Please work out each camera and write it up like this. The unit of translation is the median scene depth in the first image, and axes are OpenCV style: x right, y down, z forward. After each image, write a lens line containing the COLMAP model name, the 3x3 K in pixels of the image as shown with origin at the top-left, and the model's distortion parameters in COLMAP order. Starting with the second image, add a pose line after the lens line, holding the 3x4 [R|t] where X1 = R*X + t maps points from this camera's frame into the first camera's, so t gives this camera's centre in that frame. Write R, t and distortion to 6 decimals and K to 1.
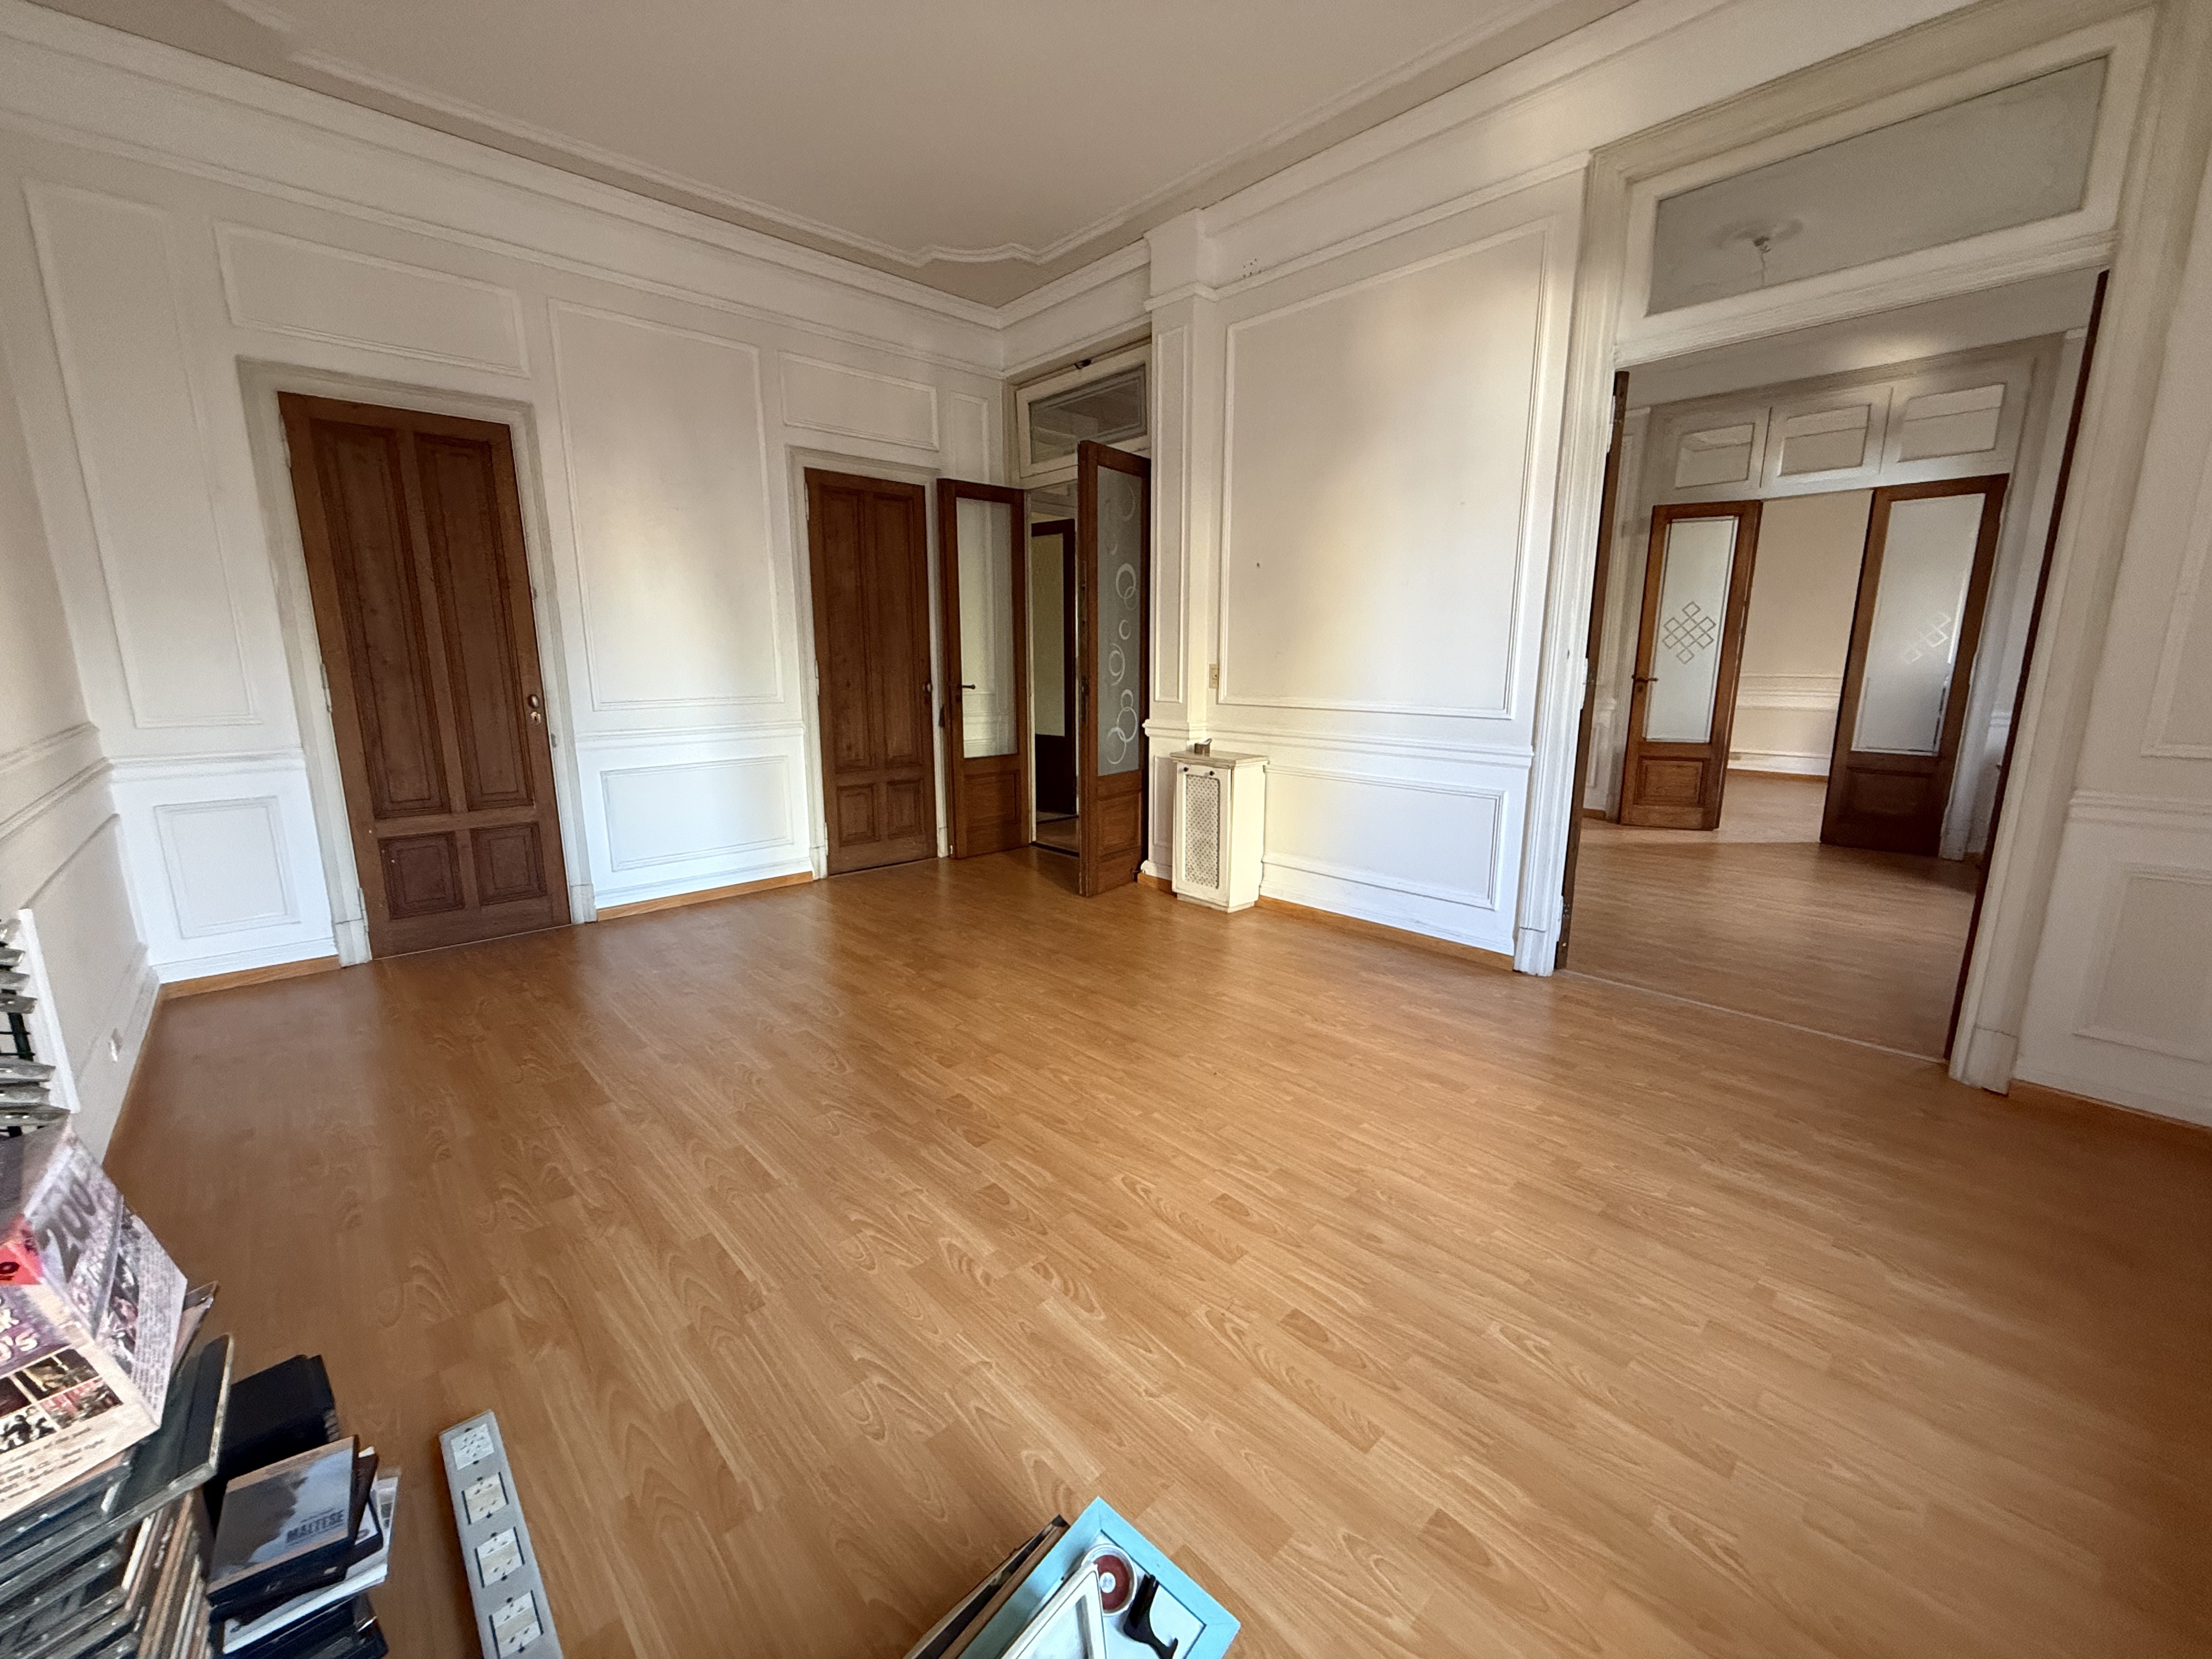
lens RADIAL K [[875.7, 0, 1108.7], [0, 875.7, 826.2], [0, 0, 1]] dist [-0.002488, -0.000395]
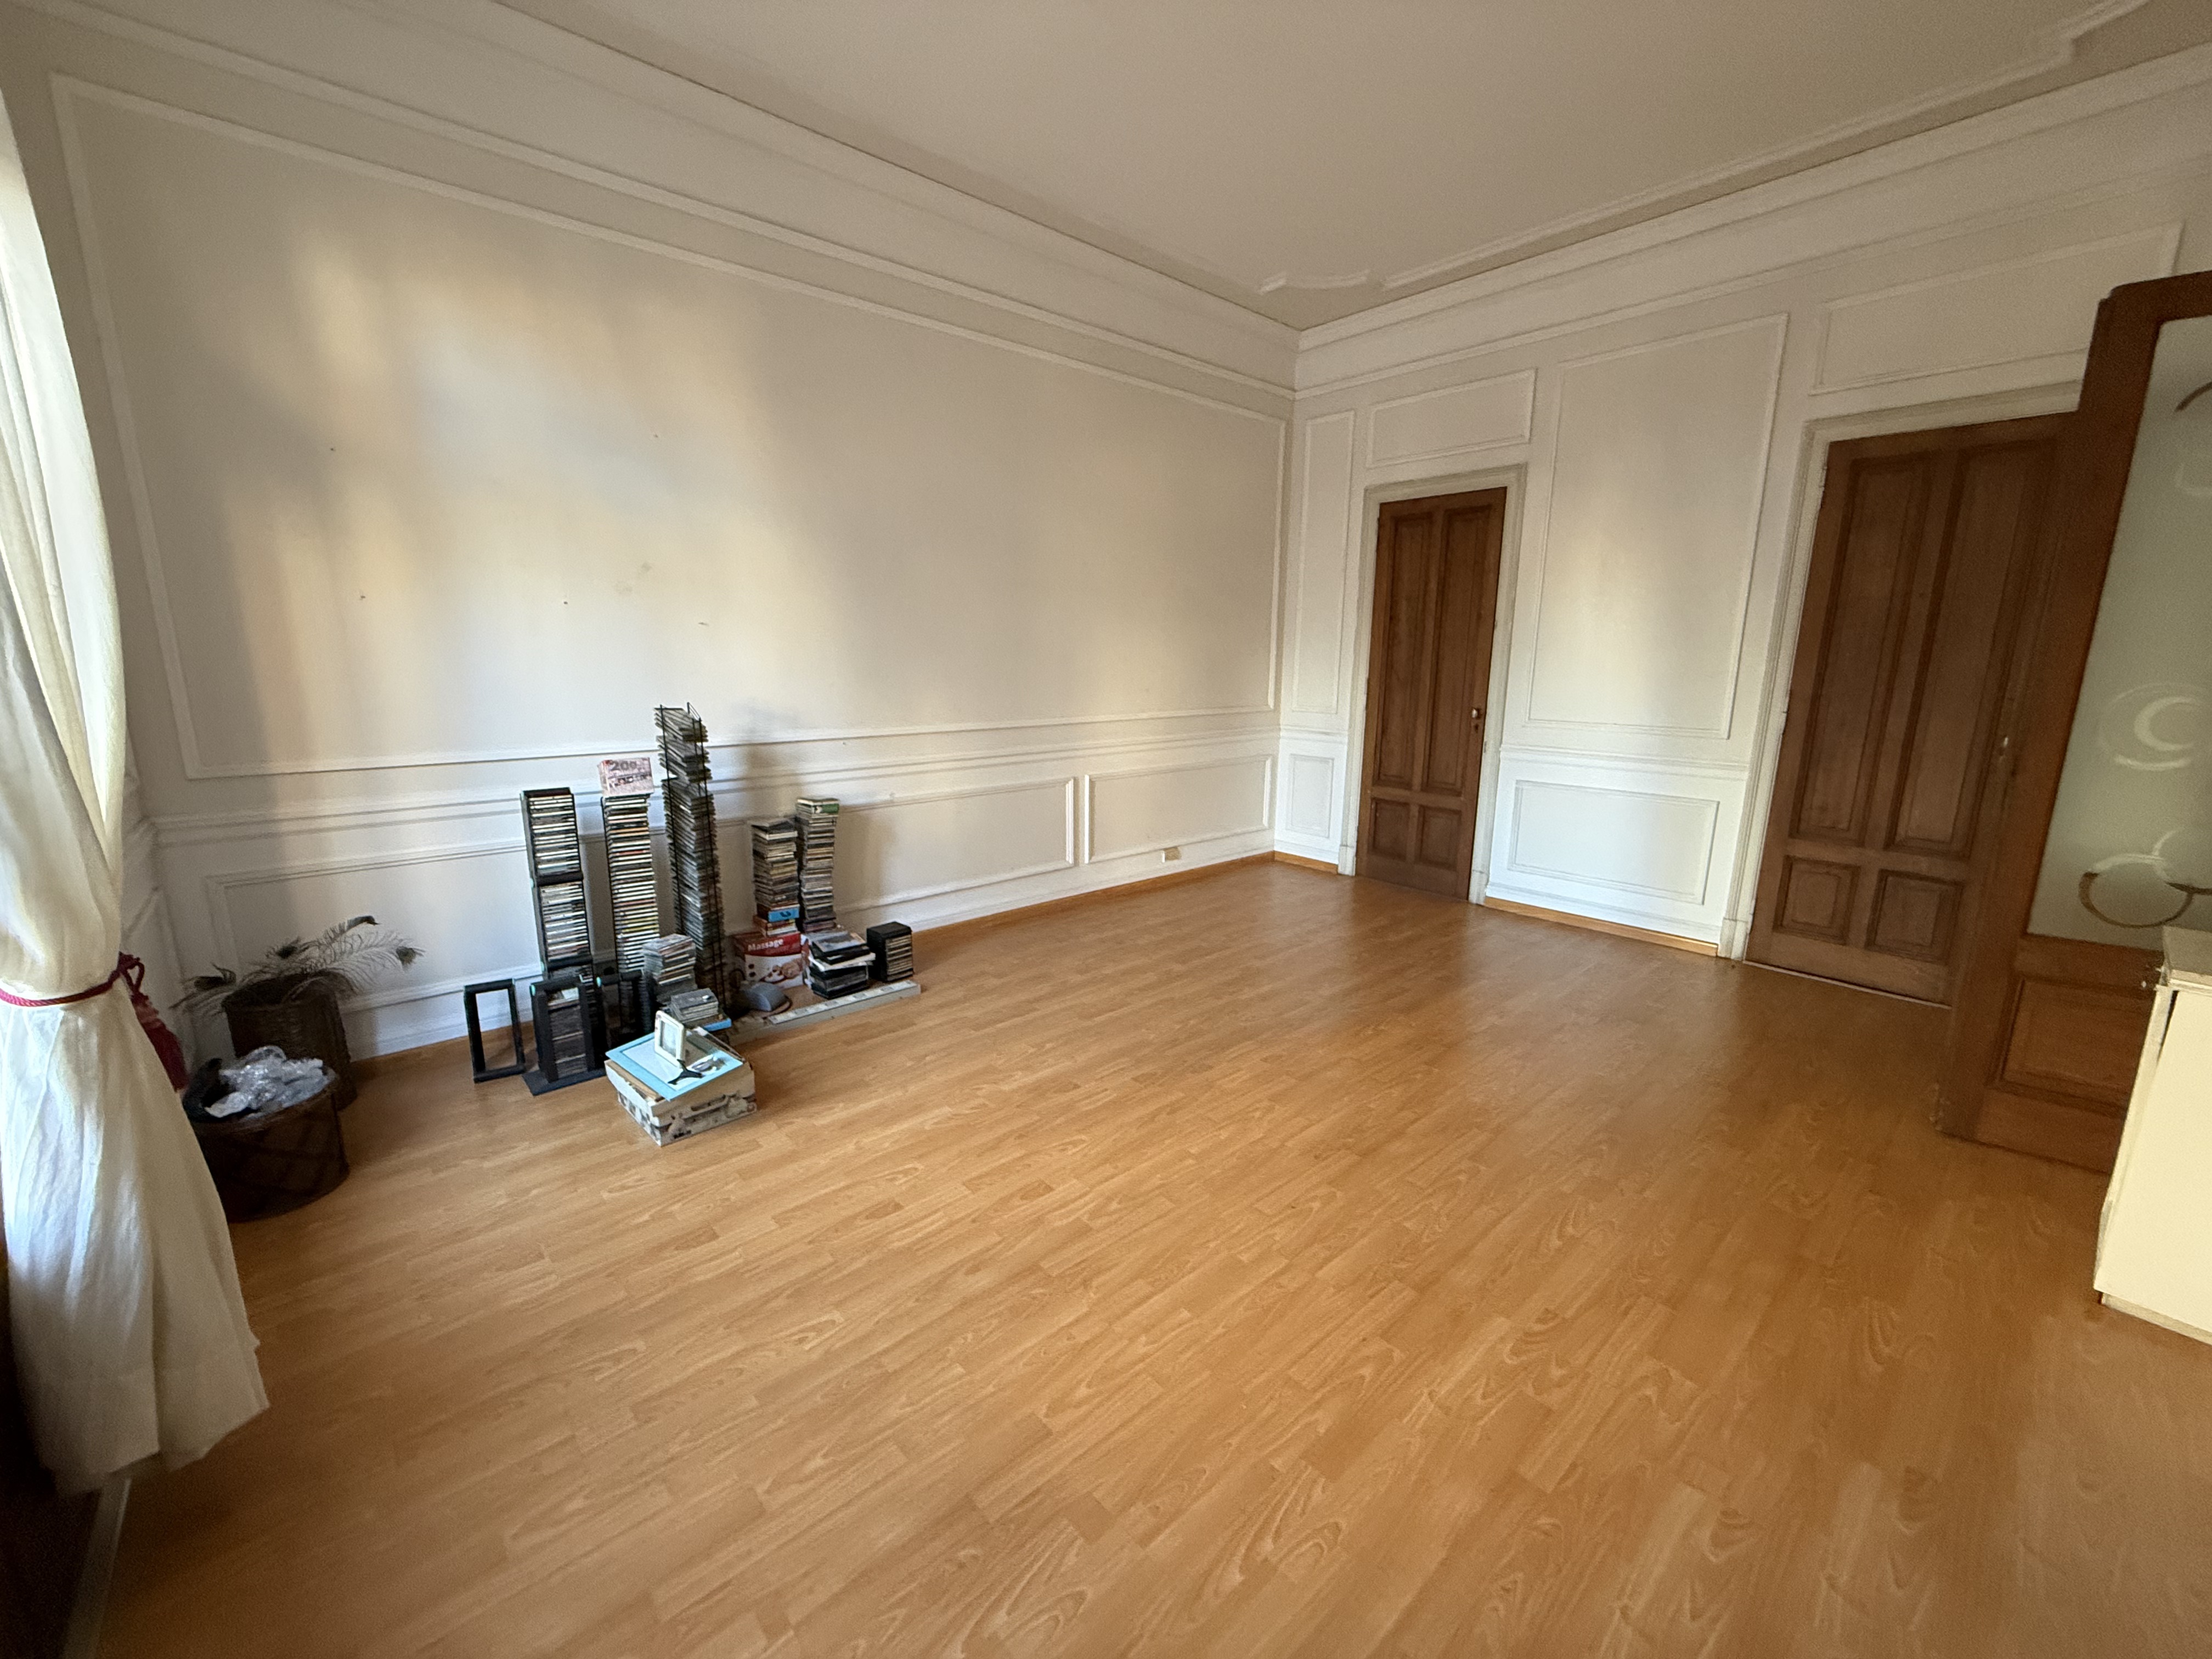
lens RADIAL K [[875.7, 0, 1094.6], [0, 875.7, 829.2], [0, 0, 1]] dist [-0.002488, -0.000395]
pose [[-0.028989, 0.199148, -0.979540, 0.753798], [-0.200252, 0.958929, 0.200884, -0.163149], [0.979316, 0.201978, 0.012081, 0.641161]]
